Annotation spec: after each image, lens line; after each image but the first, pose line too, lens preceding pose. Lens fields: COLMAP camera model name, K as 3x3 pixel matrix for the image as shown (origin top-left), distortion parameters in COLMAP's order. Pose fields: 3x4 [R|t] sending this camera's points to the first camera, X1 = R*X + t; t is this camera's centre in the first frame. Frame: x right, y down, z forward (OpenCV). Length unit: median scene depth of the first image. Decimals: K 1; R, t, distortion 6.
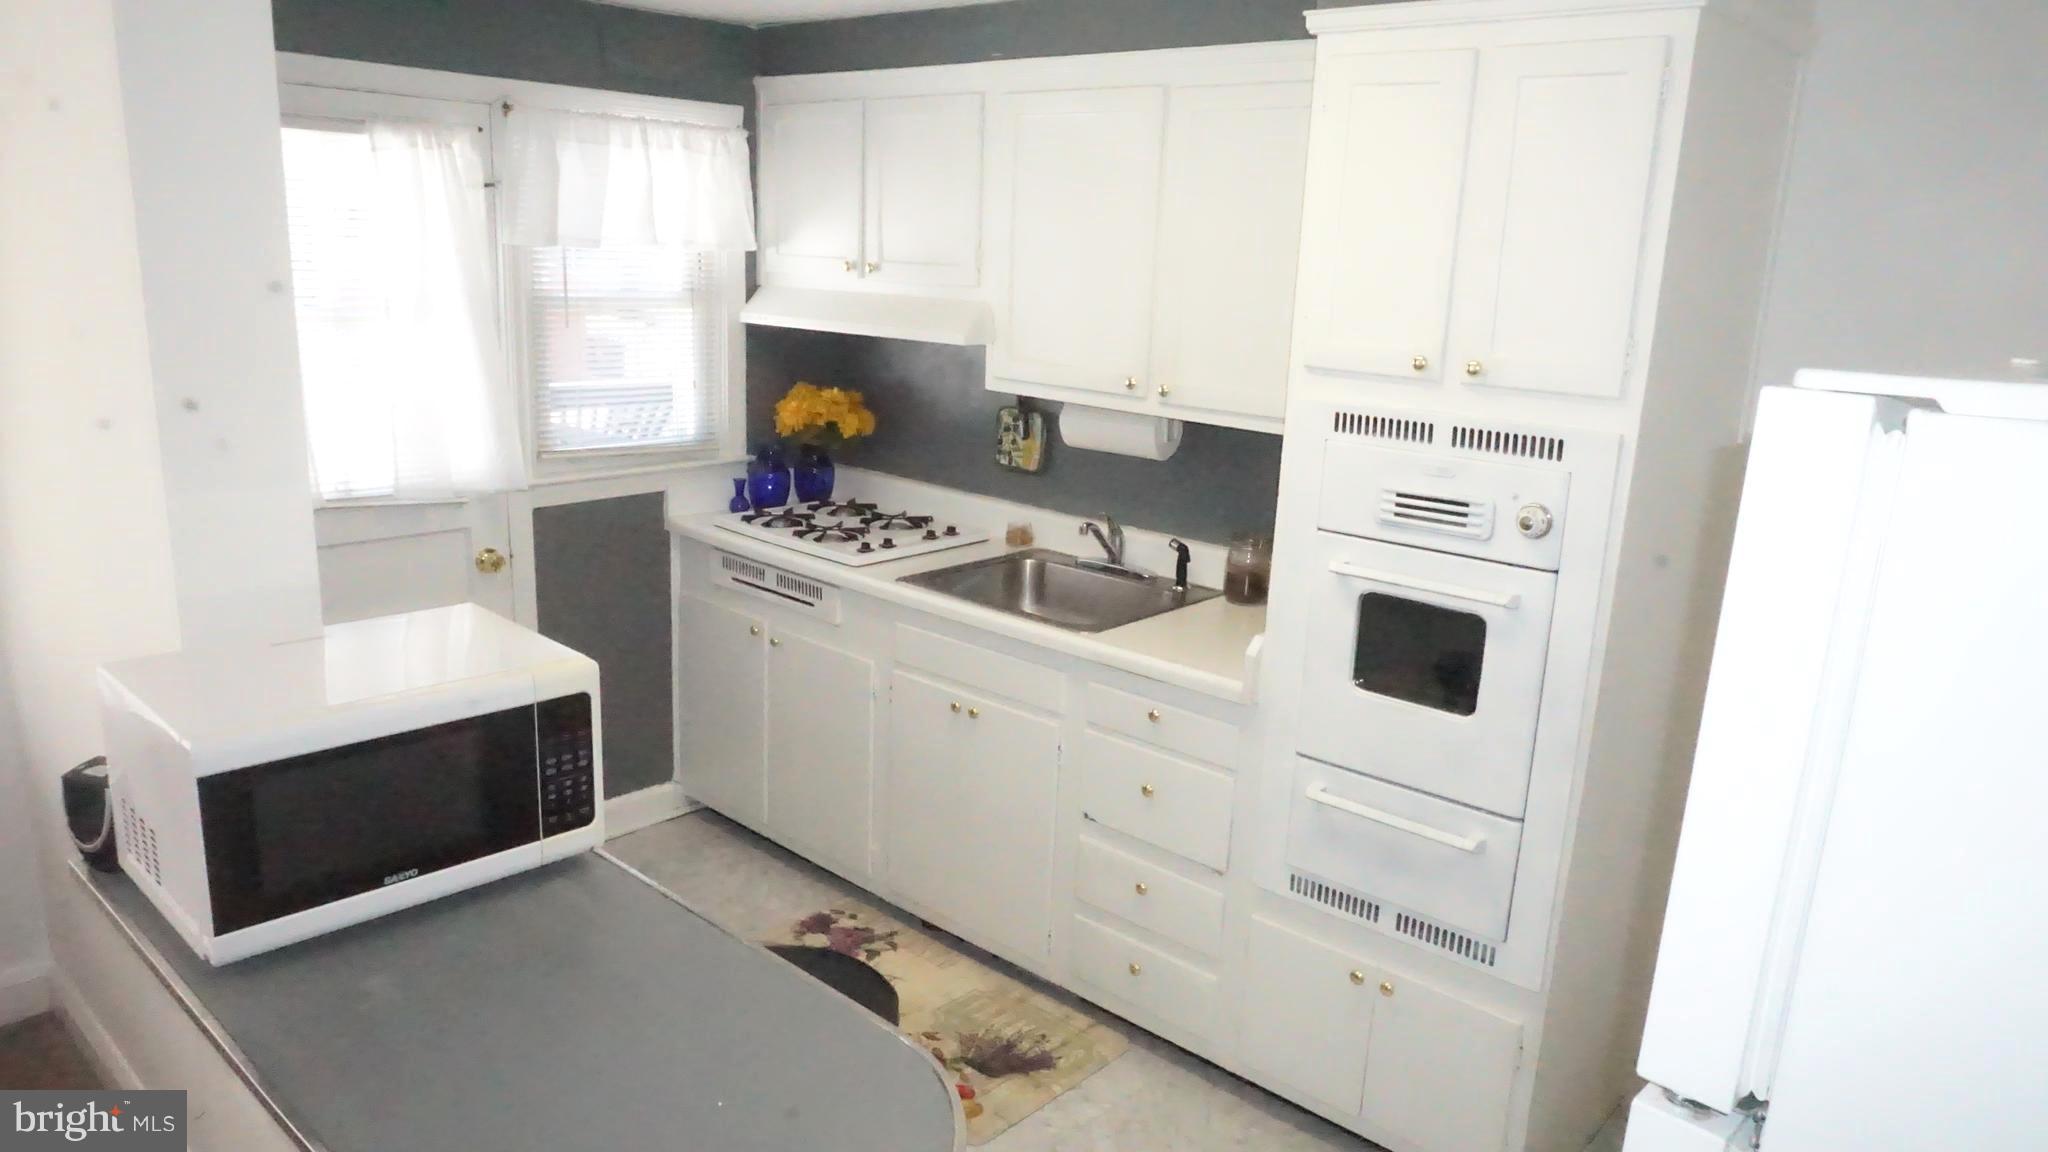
lens RADIAL K [[1378.5, 0, 1024.0], [0, 1378.5, 576.0], [0, 0, 1]] dist [-0.041780, 0.034947]
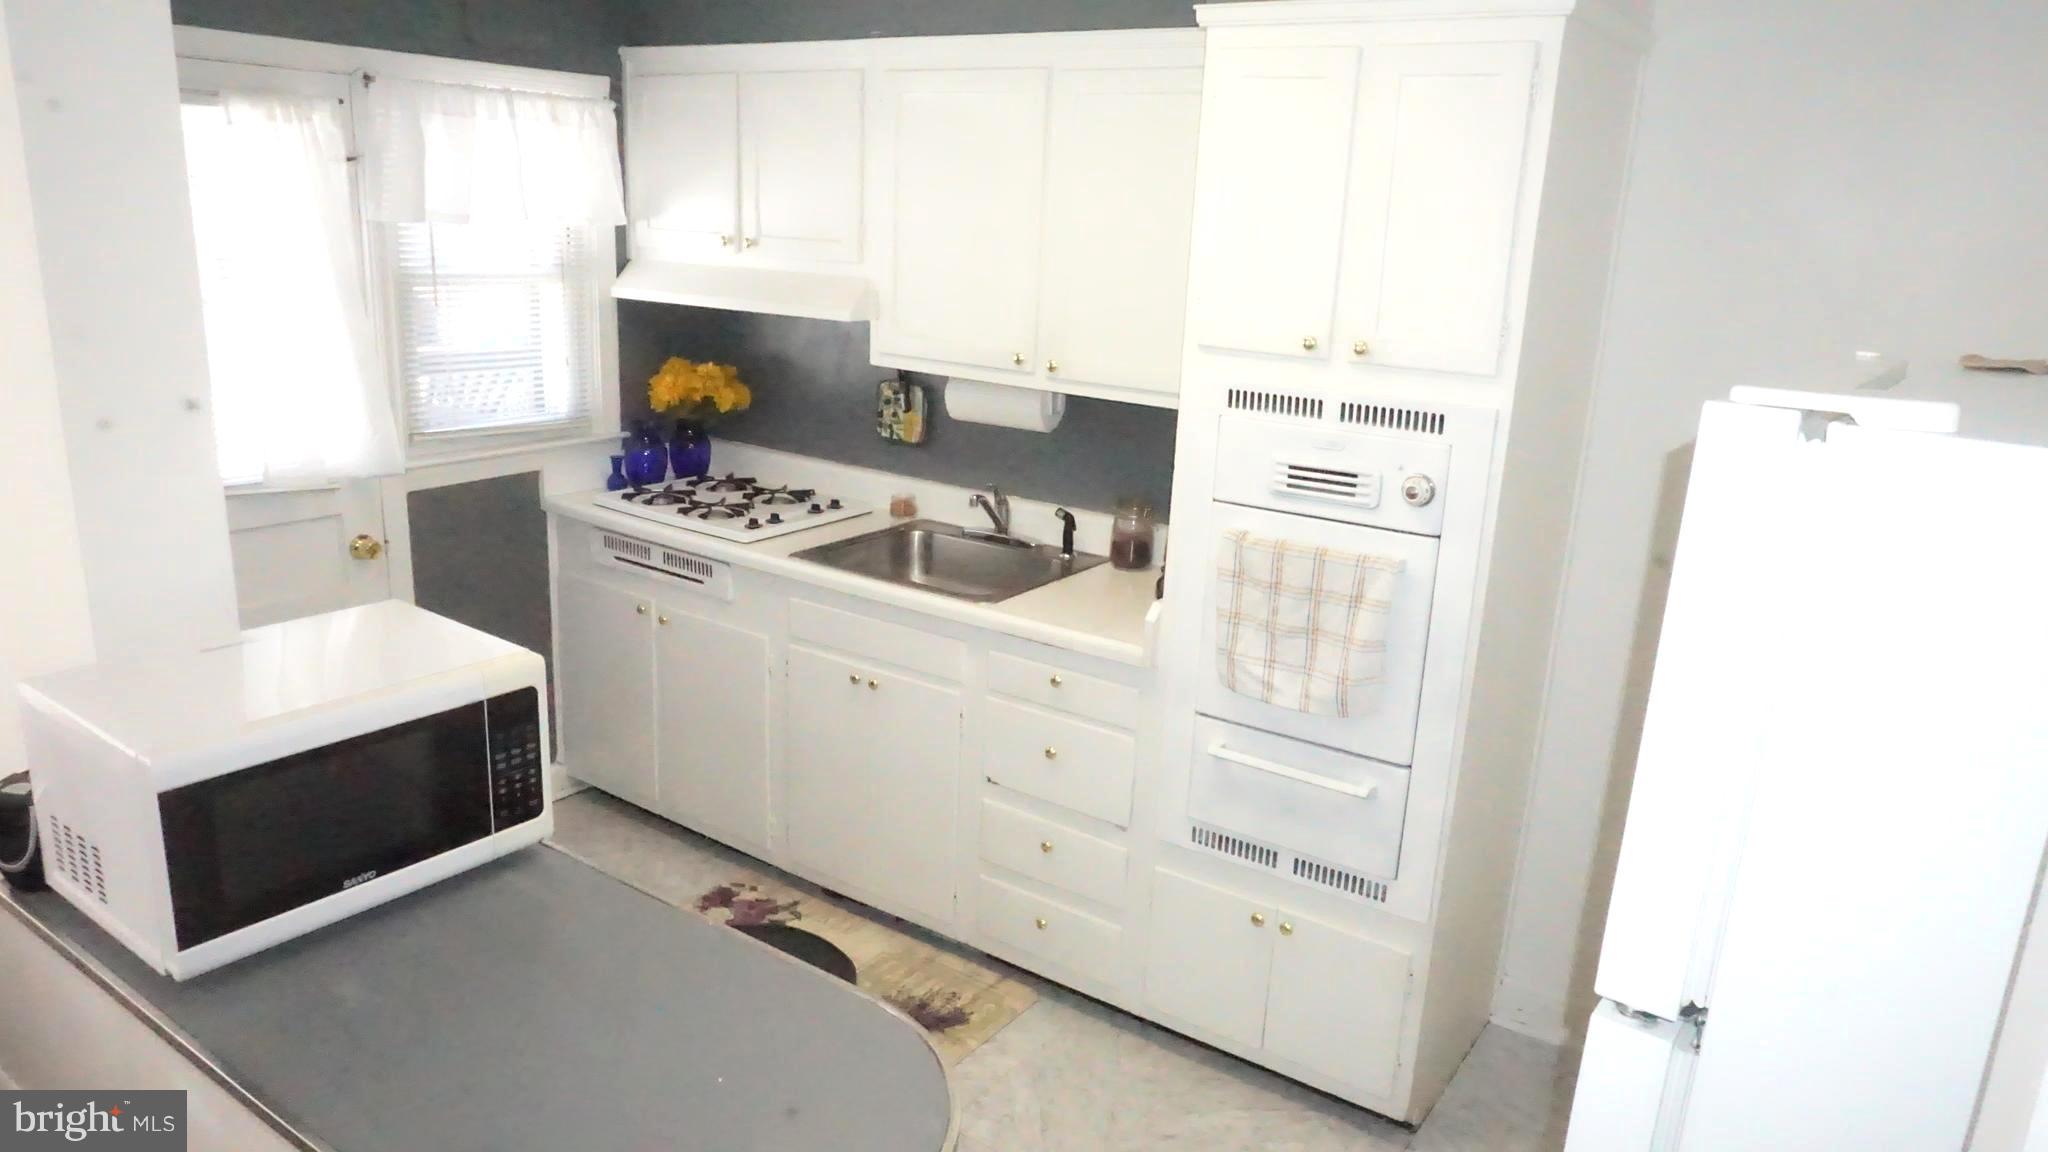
lens RADIAL K [[1378.5, 0, 1024.0], [0, 1378.5, 576.0], [0, 0, 1]] dist [-0.041780, 0.034947]
pose [[0.991917, -0.030169, 0.123251, -0.050803], [0.026263, 0.999104, 0.033196, -0.012158], [-0.124142, -0.029690, 0.991820, -0.024292]]
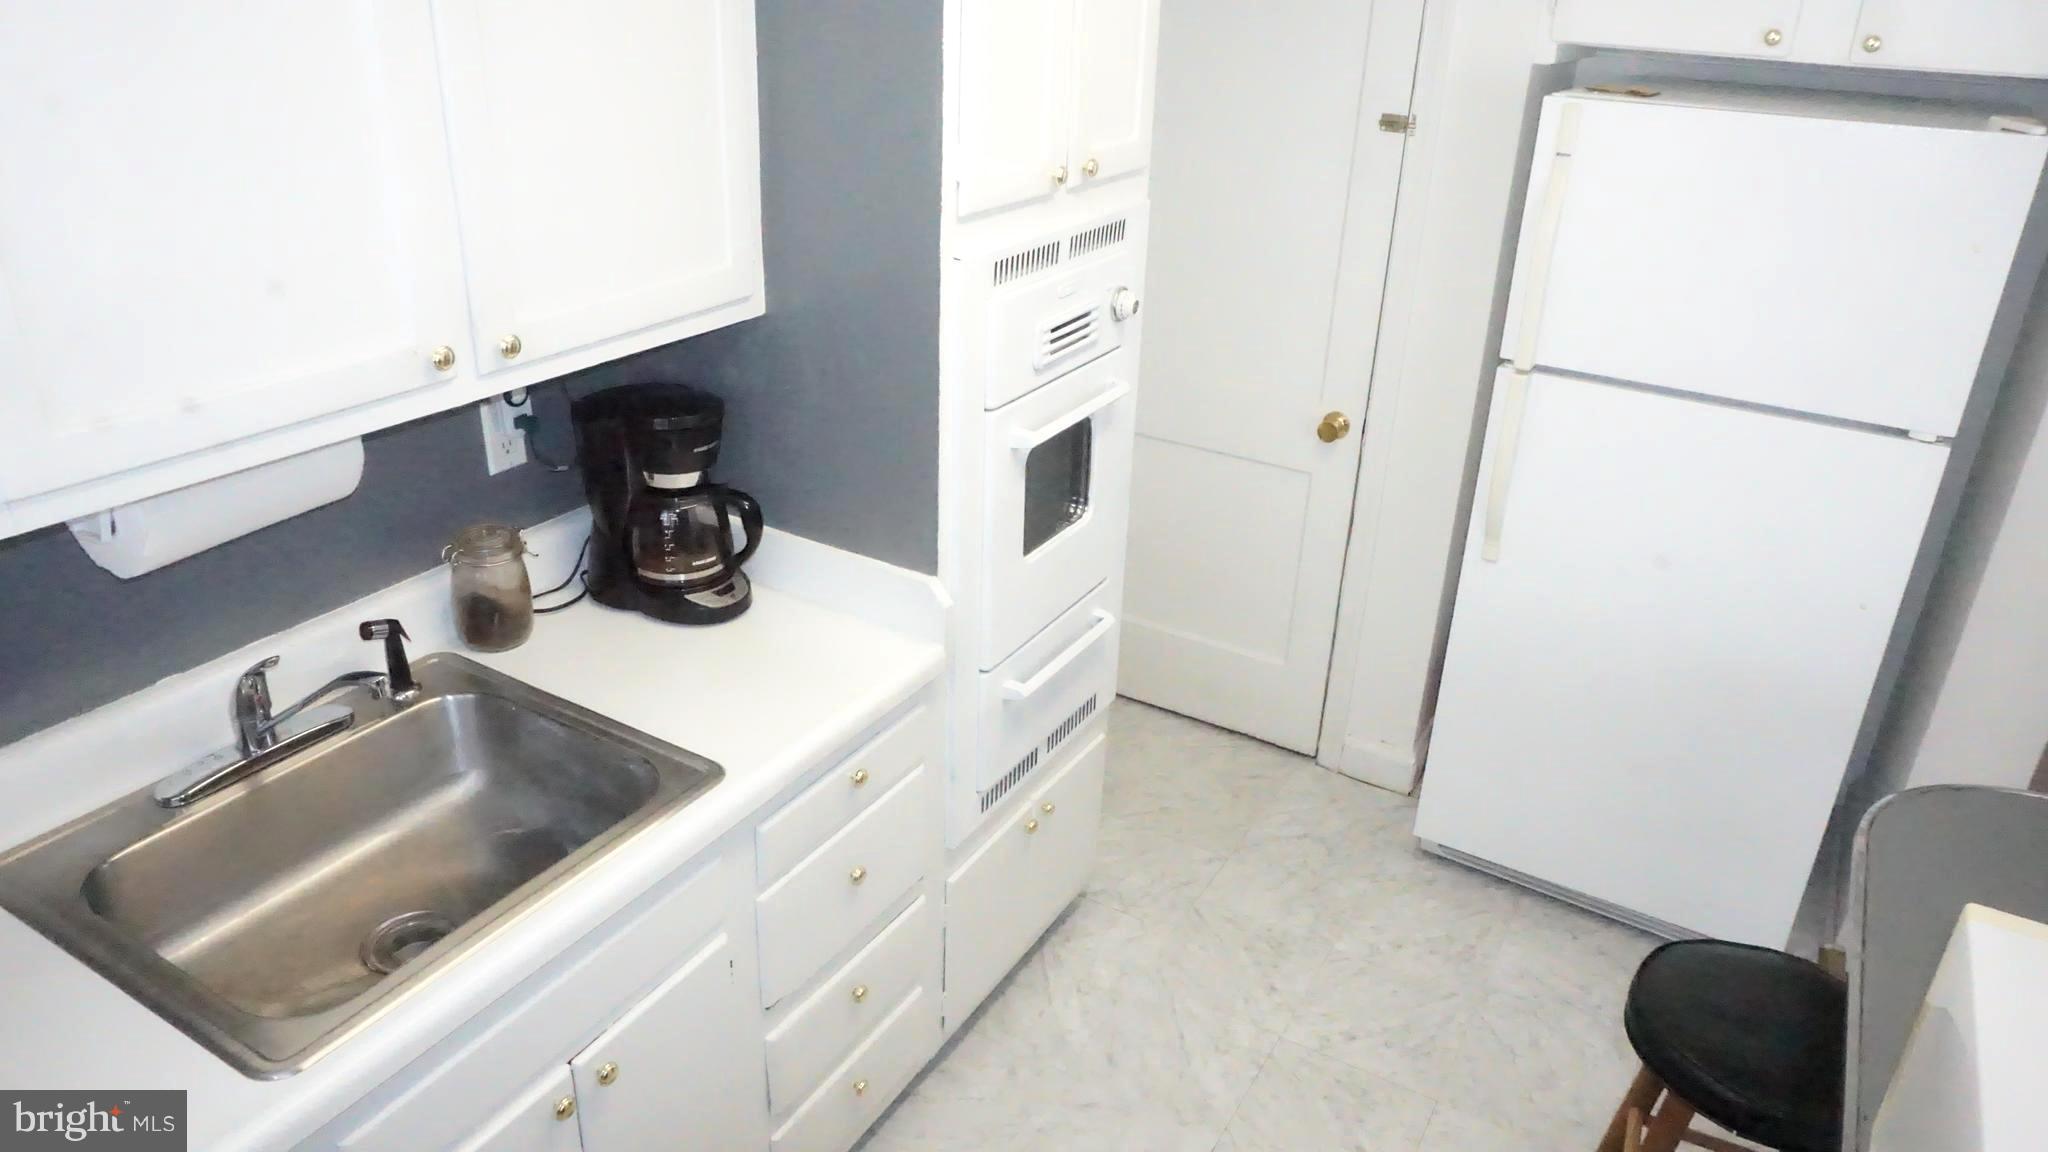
lens RADIAL K [[1378.5, 0, 1024.0], [0, 1378.5, 576.0], [0, 0, 1]] dist [-0.041780, 0.034947]
pose [[-0.203504, -0.459398, 0.864604, -0.428477], [0.182855, 0.849712, 0.494524, -0.281082], [-0.961847, 0.258734, -0.088916, 0.880622]]
